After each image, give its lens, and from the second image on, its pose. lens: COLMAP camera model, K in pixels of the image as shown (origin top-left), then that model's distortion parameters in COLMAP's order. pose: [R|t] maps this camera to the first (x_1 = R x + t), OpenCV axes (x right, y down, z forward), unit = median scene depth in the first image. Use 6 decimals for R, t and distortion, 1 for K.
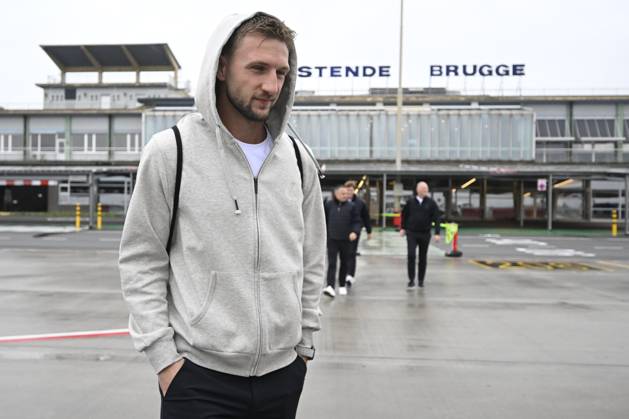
lens RADIAL K [[1076.9, 0, 331.6], [0, 1076.9, 220.2], [0, 0, 1]] dist [-0.002862, -0.014483]
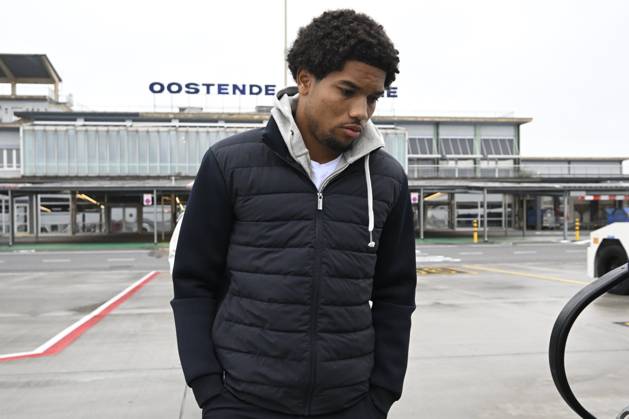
lens RADIAL K [[1076.9, 0, 331.6], [0, 1076.9, 220.2], [0, 0, 1]] dist [-0.002862, -0.014483]
pose [[0.925109, -0.019510, 0.379199, -0.294522], [0.024934, 0.999645, -0.009399, -0.002308], [-0.378881, 0.018150, 0.925267, 0.023720]]
